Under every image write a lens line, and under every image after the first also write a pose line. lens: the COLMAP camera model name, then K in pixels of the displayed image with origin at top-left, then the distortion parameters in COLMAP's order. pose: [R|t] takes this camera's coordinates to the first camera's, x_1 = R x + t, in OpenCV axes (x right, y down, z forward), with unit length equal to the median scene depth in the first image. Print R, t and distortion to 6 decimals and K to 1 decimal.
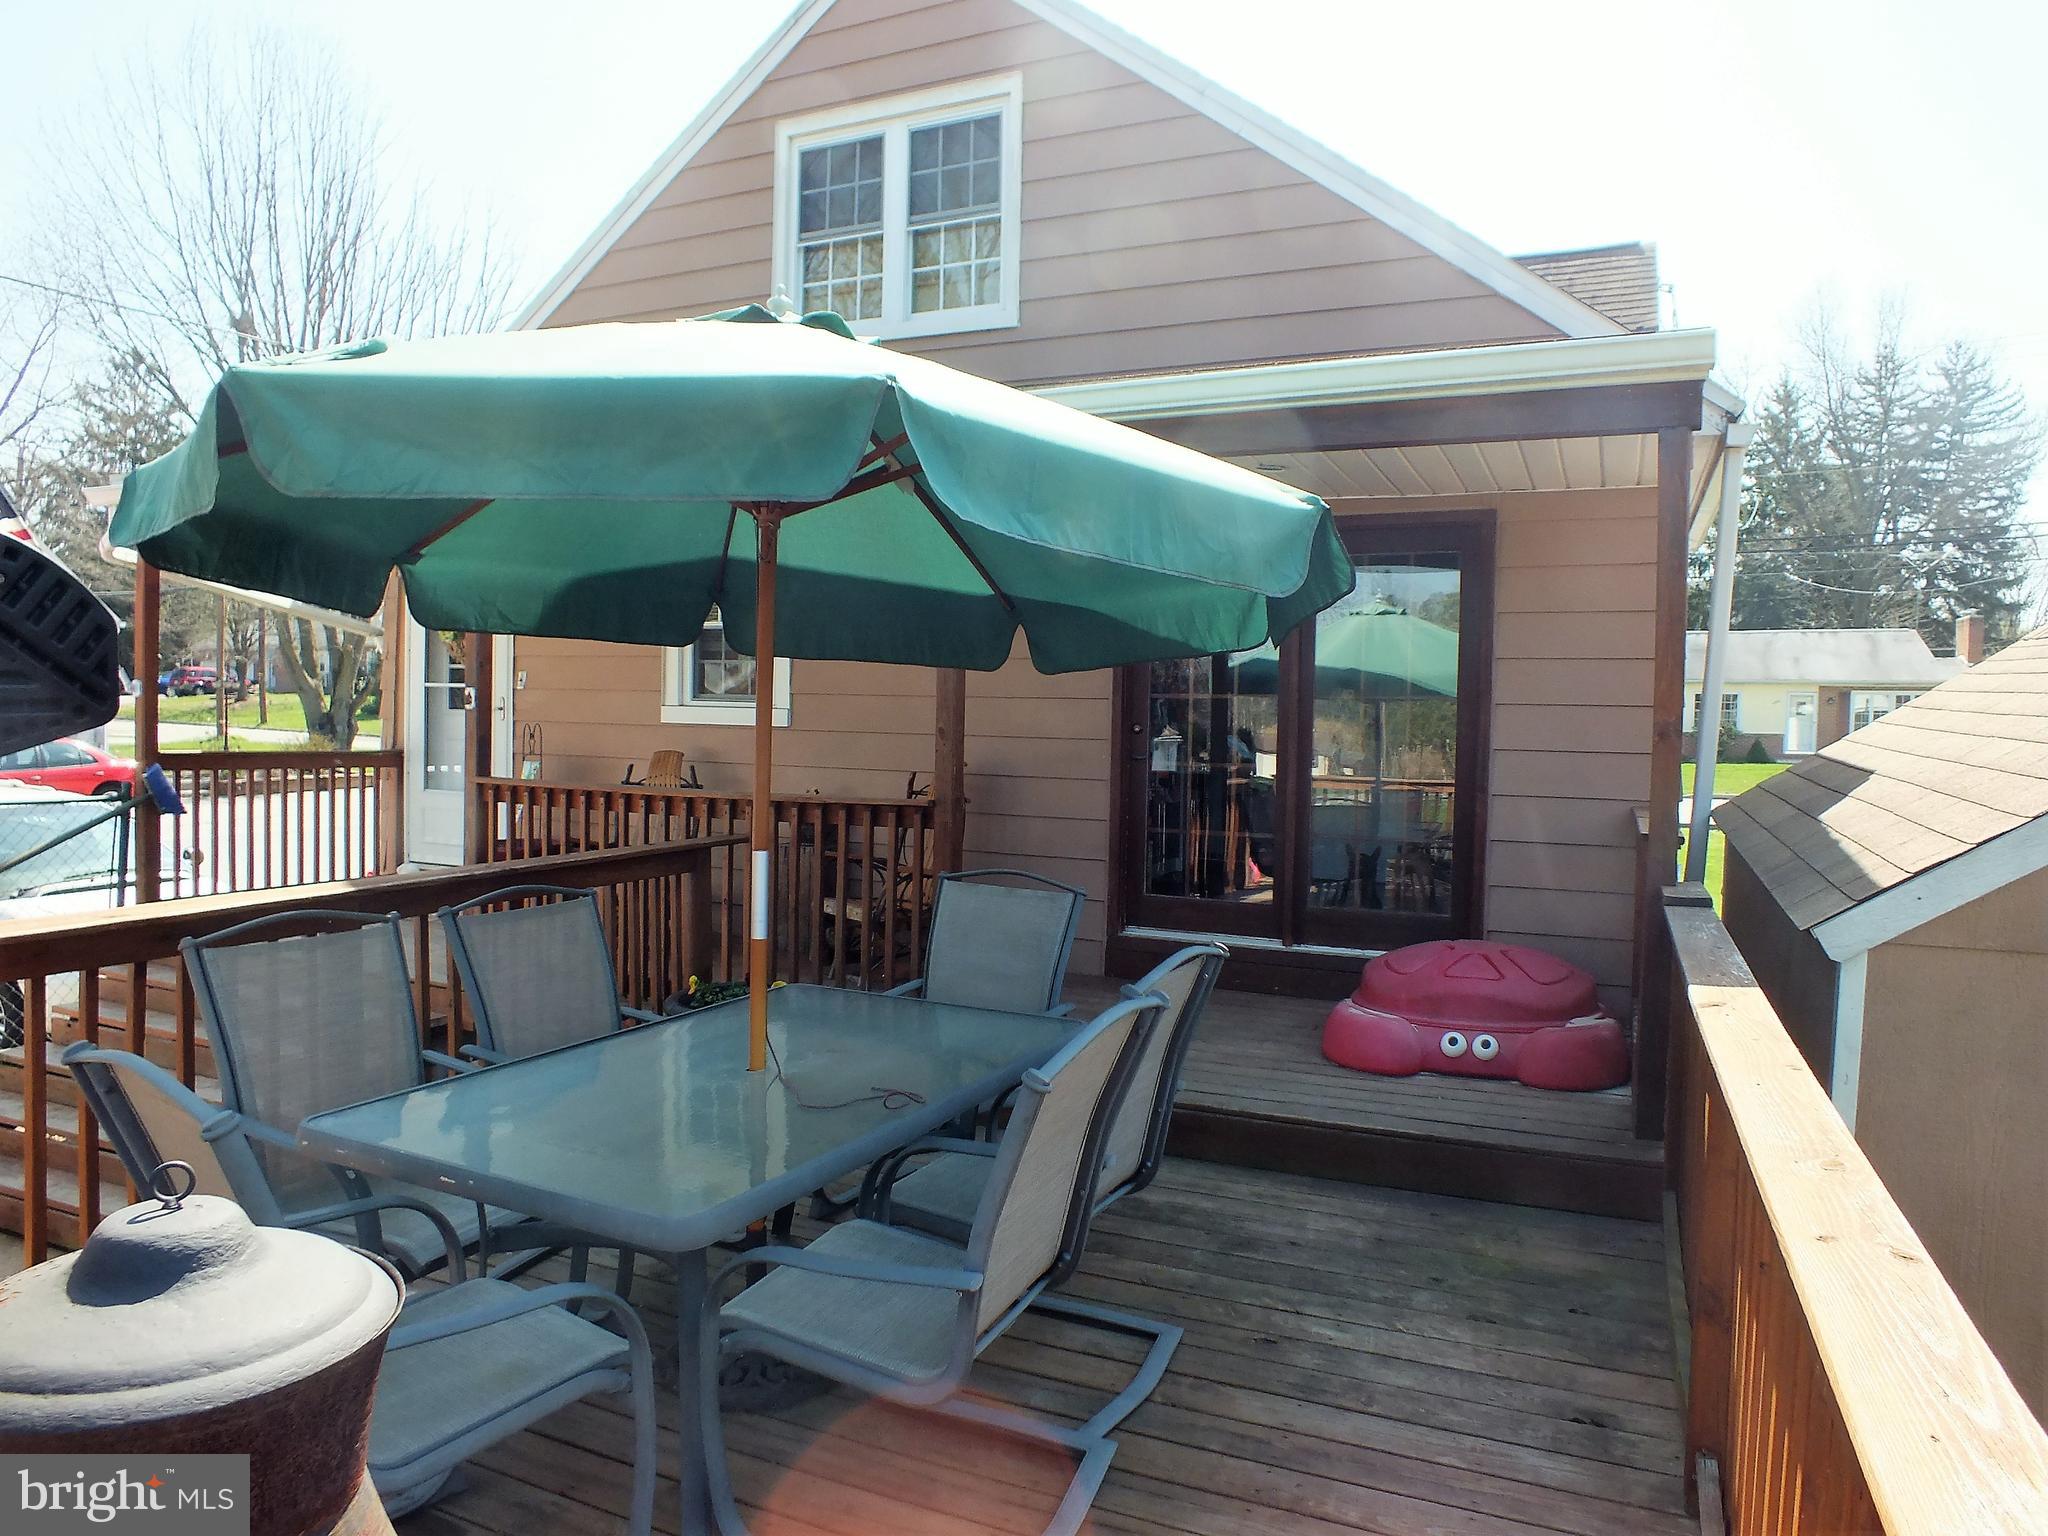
lens RADIAL K [[1344.9, 0, 1008.3], [0, 1344.9, 773.0], [0, 0, 1]] dist [-0.053309, 0.014450]
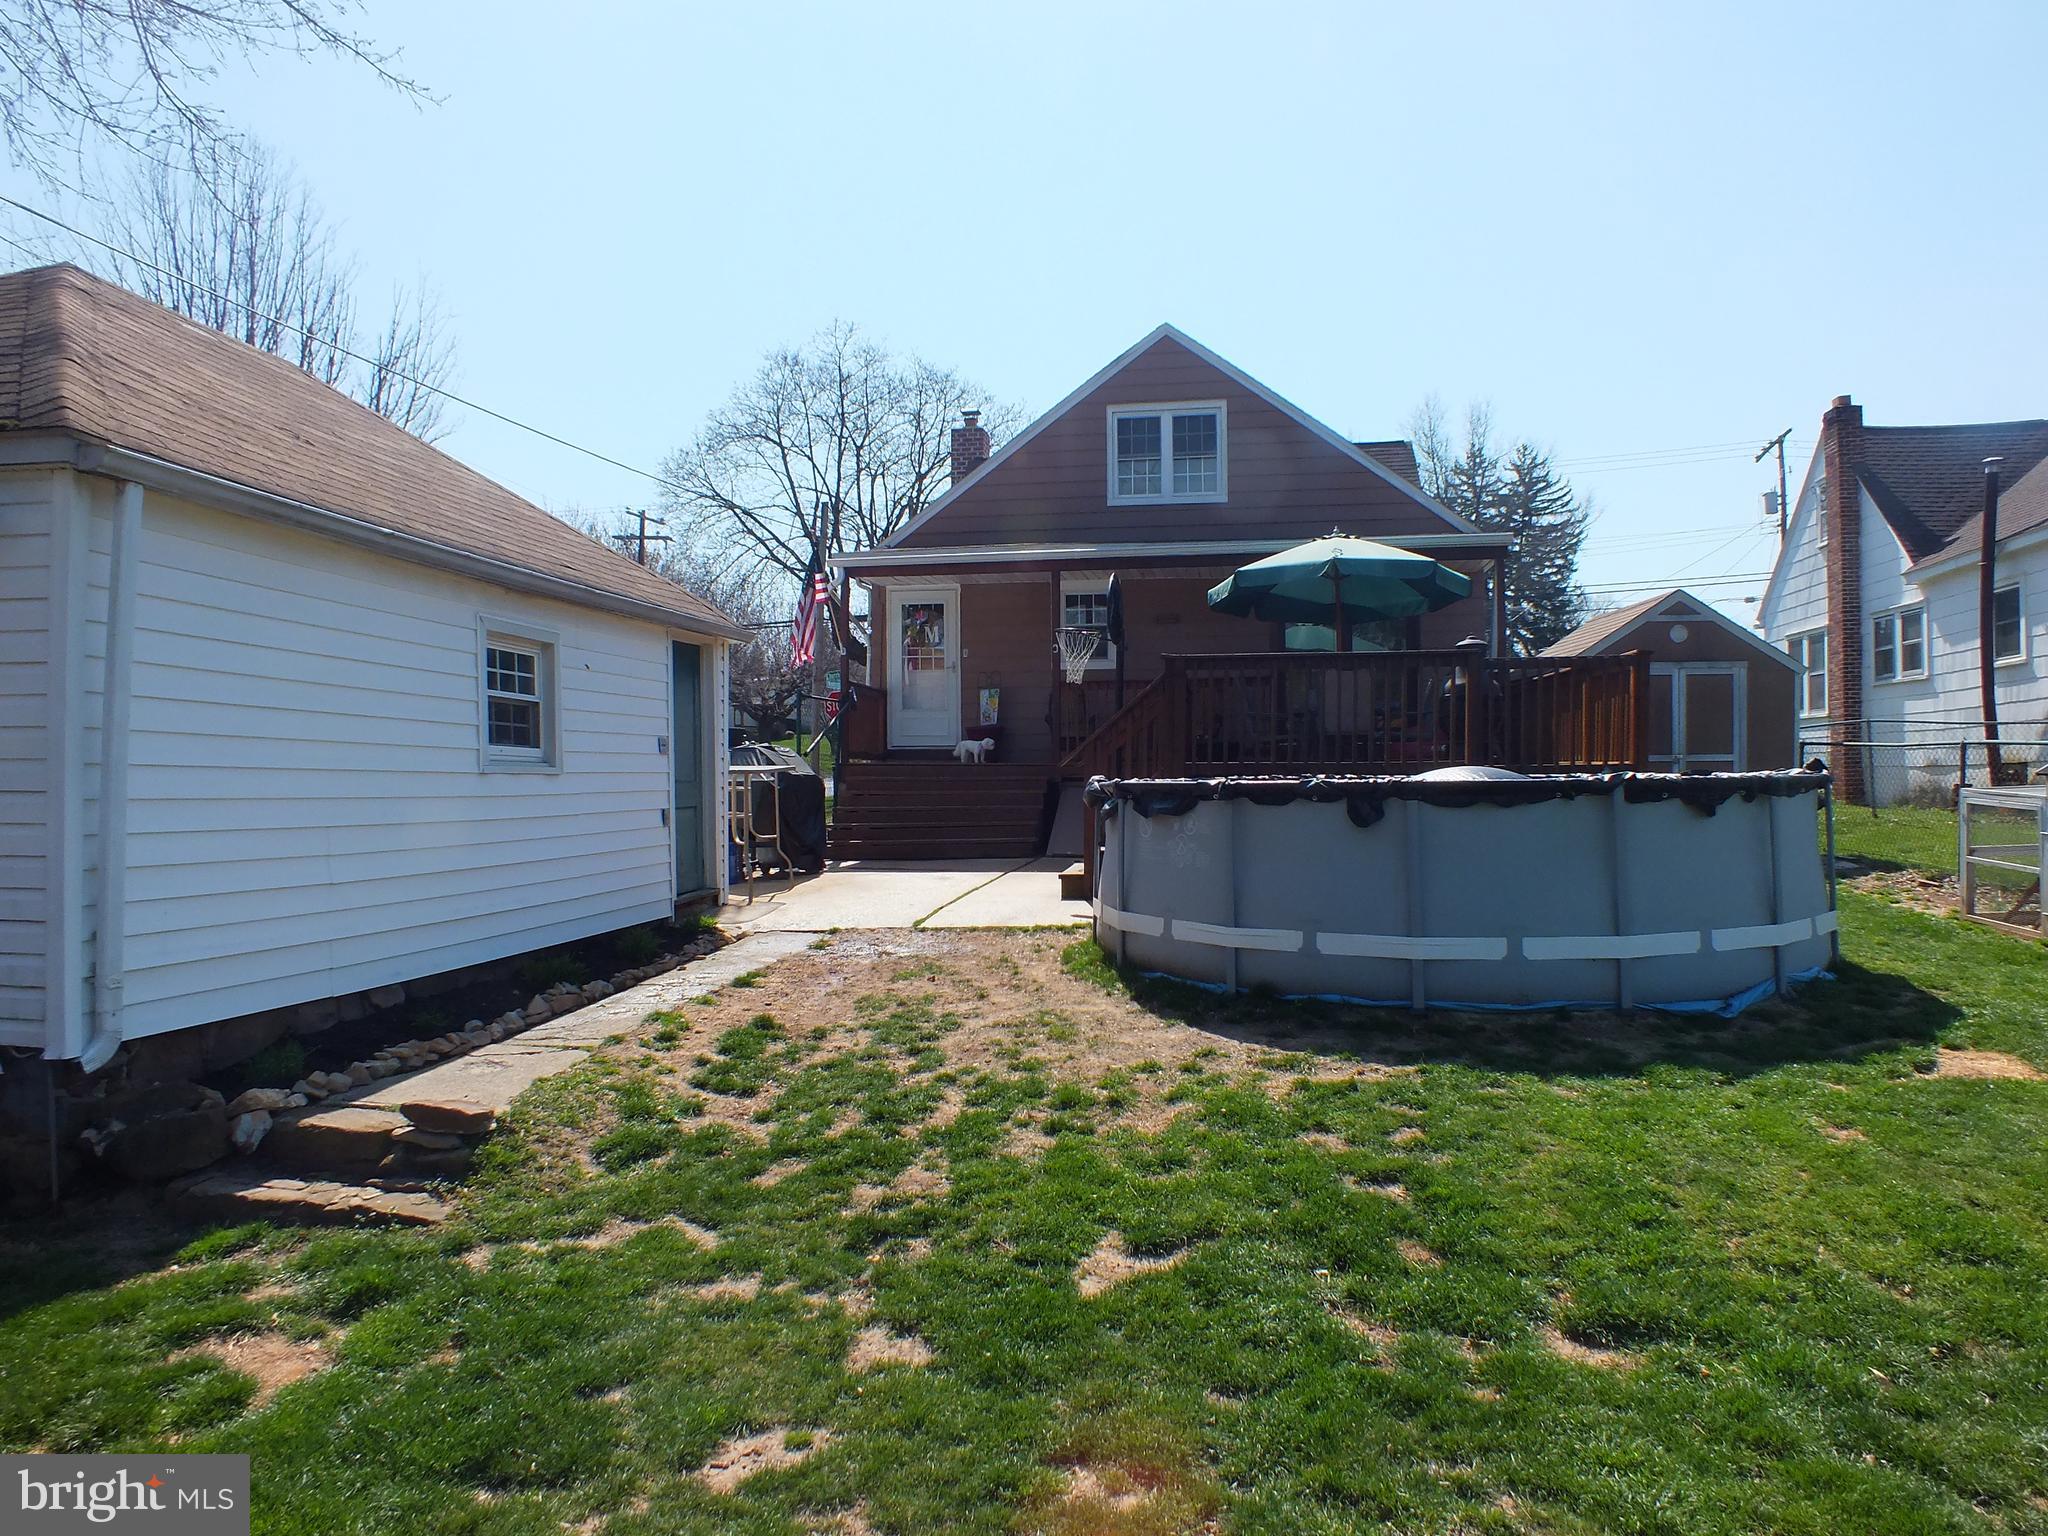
lens RADIAL K [[1344.9, 0, 1036.5], [0, 1344.9, 765.4], [0, 0, 1]] dist [-0.053309, 0.014450]
pose [[0.963186, -0.020325, 0.268067, -0.100189], [0.032271, 0.998669, -0.040232, 0.023992], [-0.266893, 0.047402, 0.962560, -0.126423]]
